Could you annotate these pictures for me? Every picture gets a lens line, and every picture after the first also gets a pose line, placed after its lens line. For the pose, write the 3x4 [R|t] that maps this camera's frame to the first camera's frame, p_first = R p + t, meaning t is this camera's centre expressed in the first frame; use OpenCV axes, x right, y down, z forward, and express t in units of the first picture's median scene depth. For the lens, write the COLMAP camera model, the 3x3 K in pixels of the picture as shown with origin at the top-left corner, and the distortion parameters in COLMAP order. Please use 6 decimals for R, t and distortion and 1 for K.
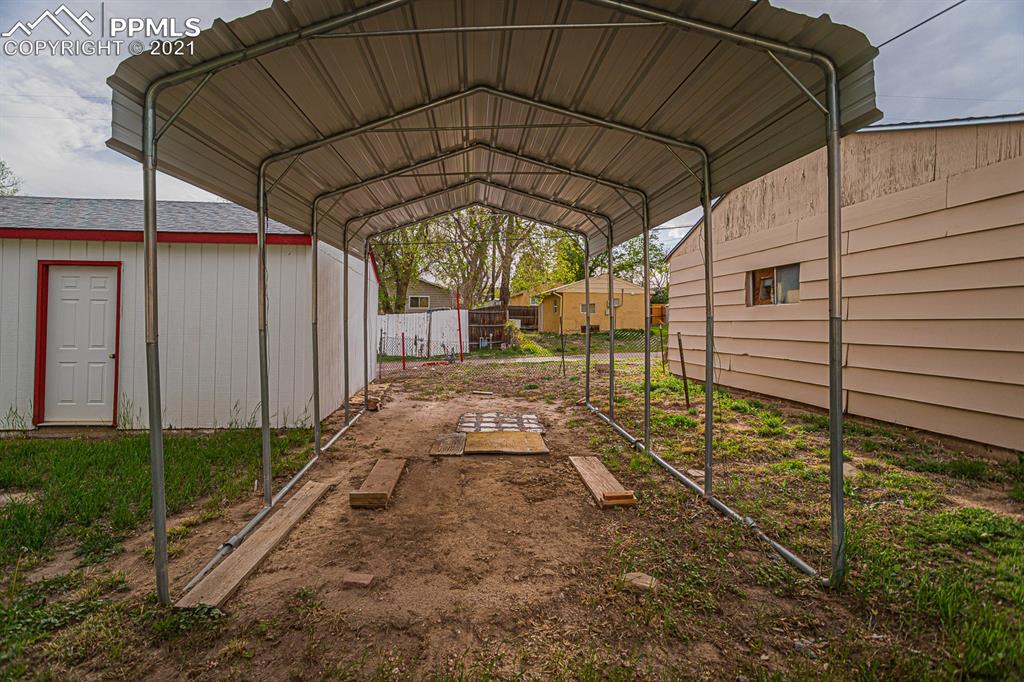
lens RADIAL K [[500.3, 0, 479.7], [0, 500.3, 317.8], [0, 0, 1]] dist [0.006358, 0.000499]
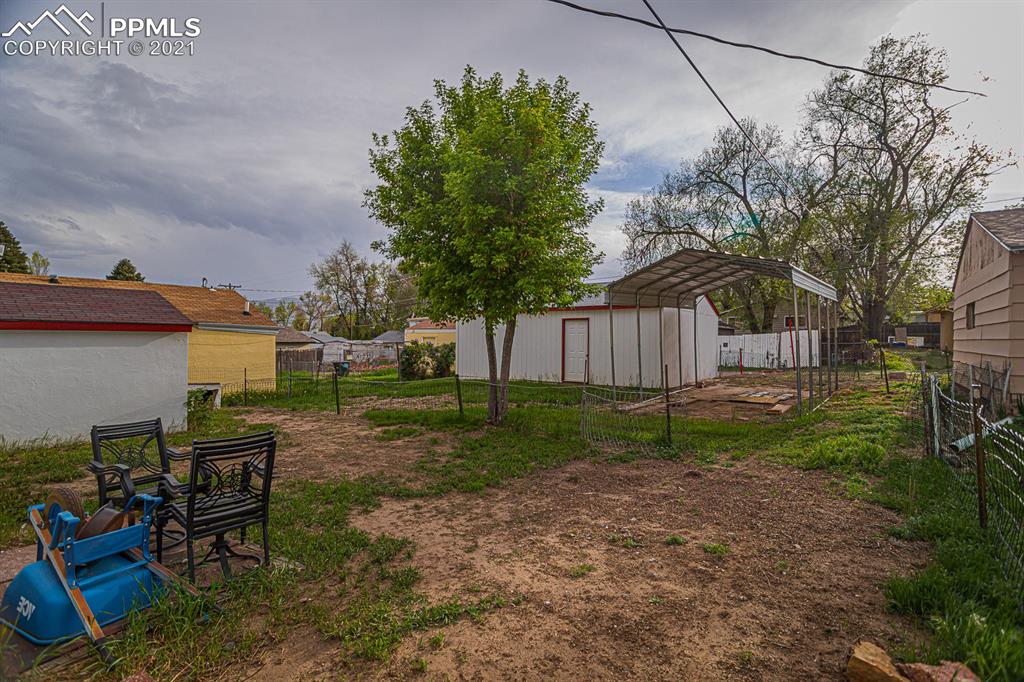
lens RADIAL K [[486.2, 0, 507.8], [0, 486.2, 337.8], [0, 0, 1]] dist [0.002106, 0.000491]
pose [[0.758513, -0.009200, -0.651593, 0.890708], [0.011336, 0.999935, -0.000922, -0.023174], [0.651559, -0.006687, 0.758569, -1.760537]]
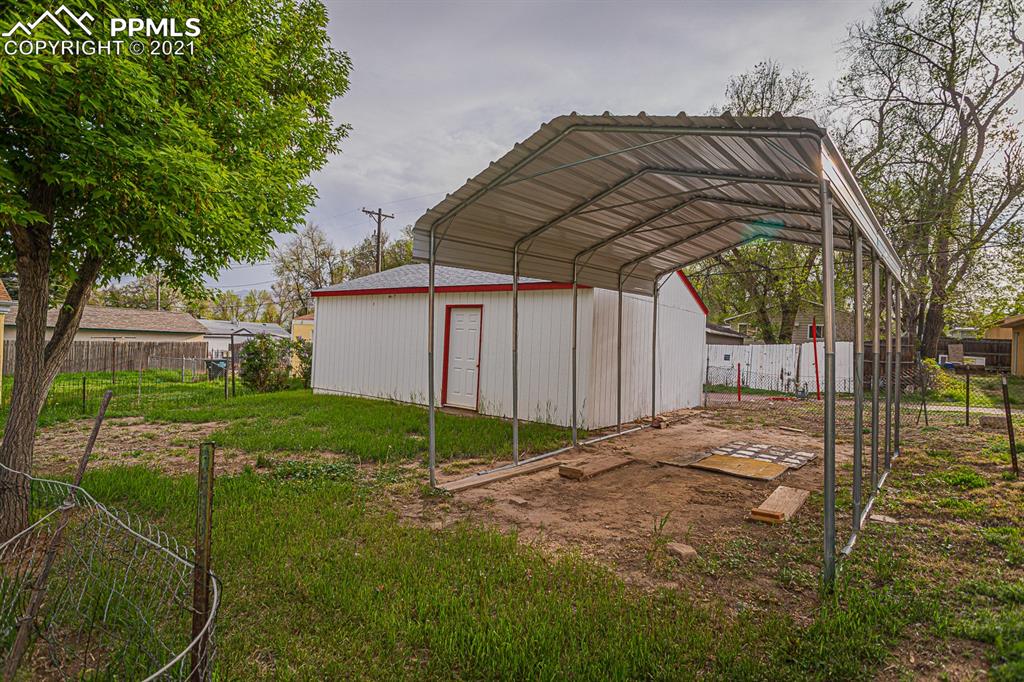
lens RADIAL K [[523.5, 0, 503.5], [0, 523.5, 336.4], [0, 0, 1]] dist [0.003449, 0.000608]
pose [[0.751007, 0.015677, -0.660108, 0.620624], [-0.028162, 0.999569, -0.008301, -0.004355], [0.659693, 0.024824, 0.751125, -0.251751]]
